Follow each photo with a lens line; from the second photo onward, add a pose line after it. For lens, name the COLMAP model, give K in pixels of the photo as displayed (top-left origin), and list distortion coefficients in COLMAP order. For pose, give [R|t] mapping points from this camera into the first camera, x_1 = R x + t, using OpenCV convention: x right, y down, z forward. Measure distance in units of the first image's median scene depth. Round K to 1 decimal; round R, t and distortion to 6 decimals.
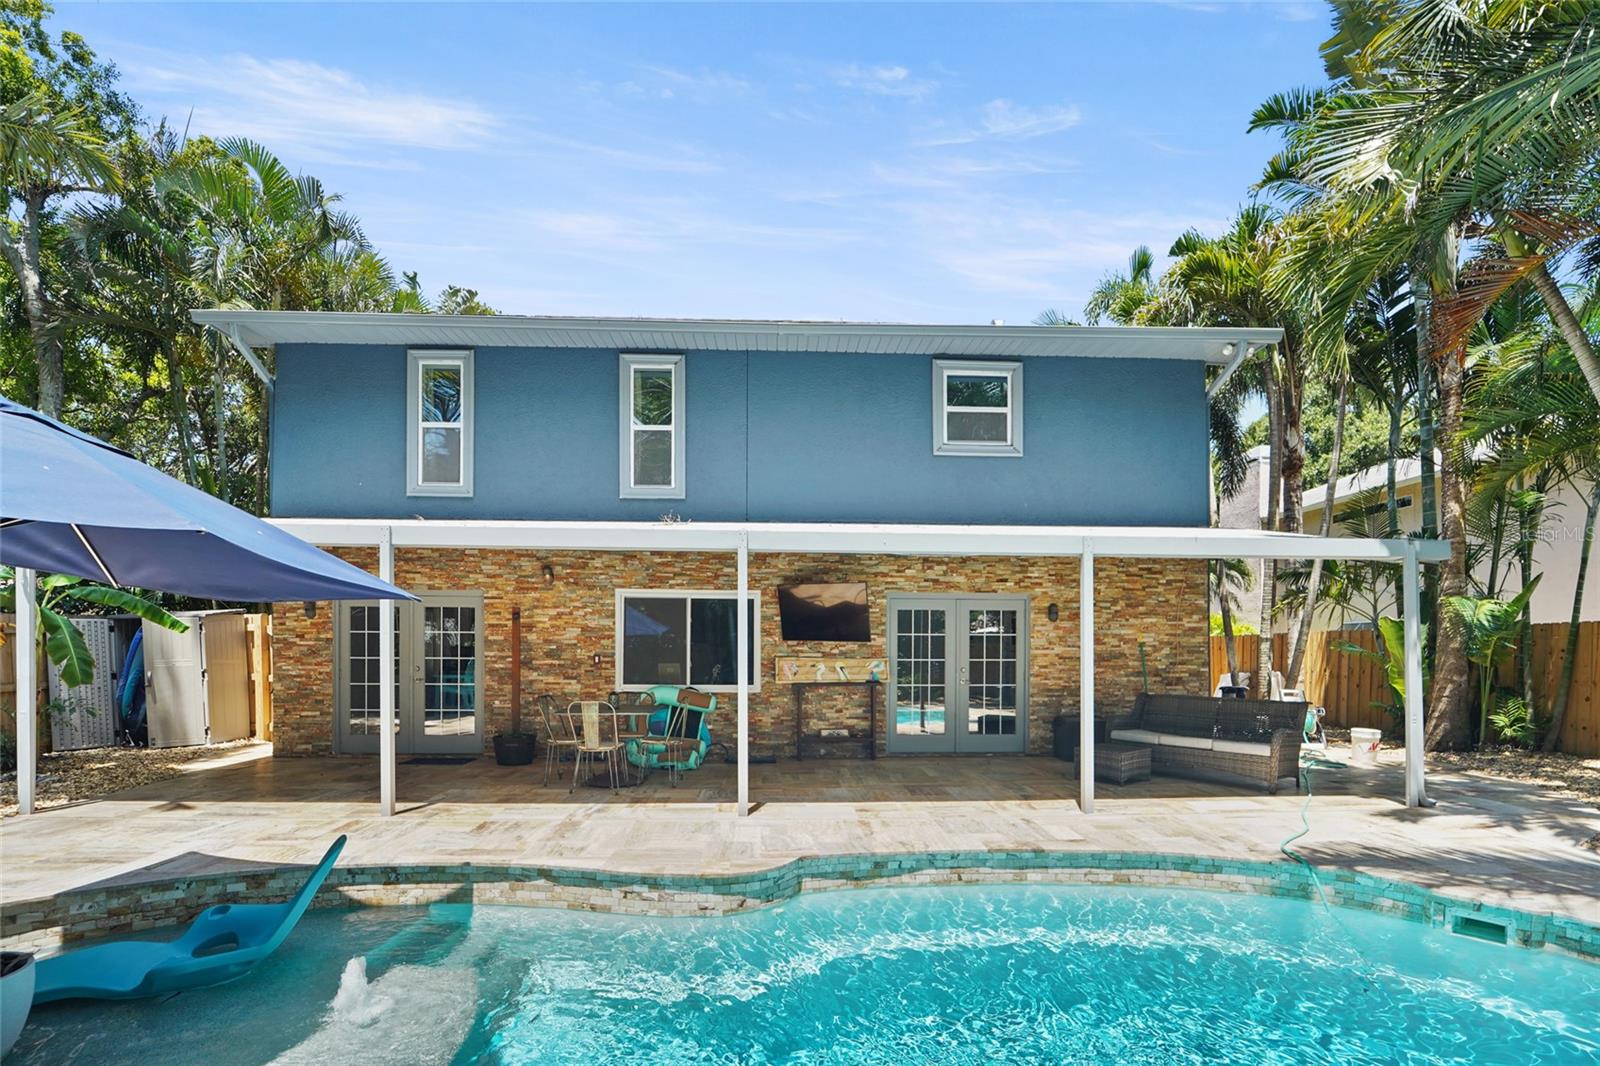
lens RADIAL K [[720.9, 0, 800.9], [0, 720.9, 642.5], [0, 0, 1]] dist [-0.011534, 0.000735]
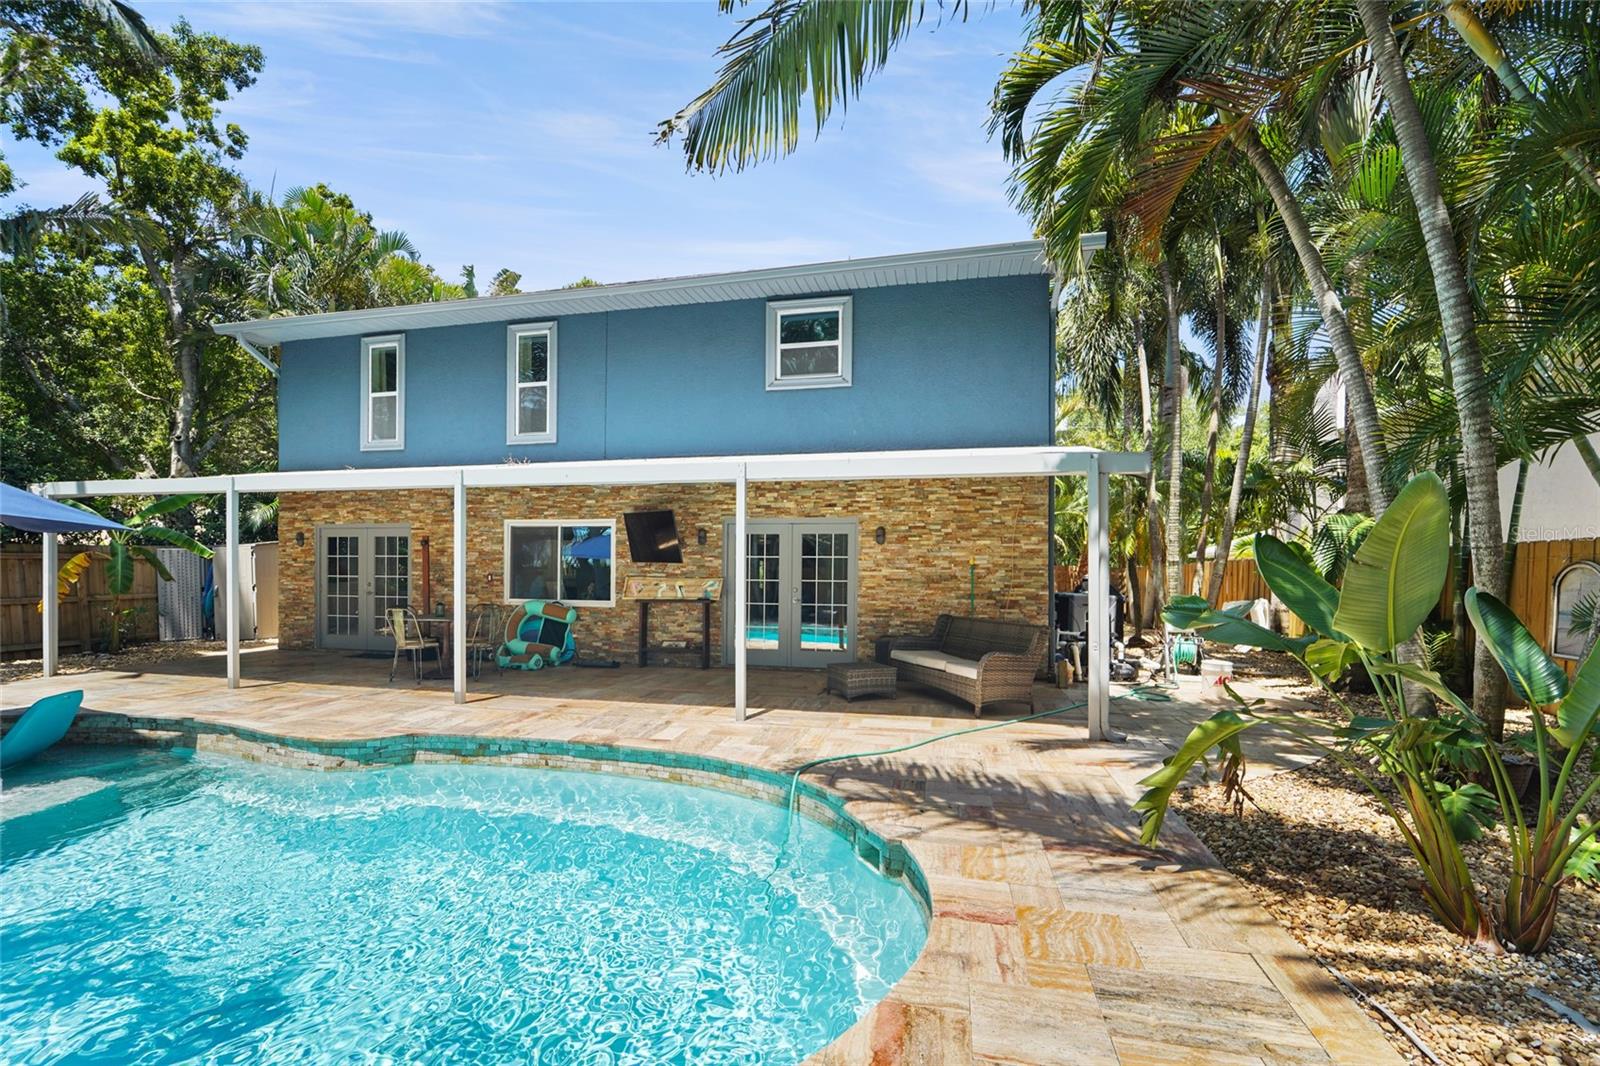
lens RADIAL K [[687.6, 0, 795.7], [0, 687.6, 569.8], [0, 0, 1]] dist [-0.012050, 0.000069]
pose [[0.962794, 0.003445, -0.270215, 0.515192], [-0.002176, 0.999985, 0.004996, 0.002940], [0.270229, -0.004222, 0.962787, 0.018807]]
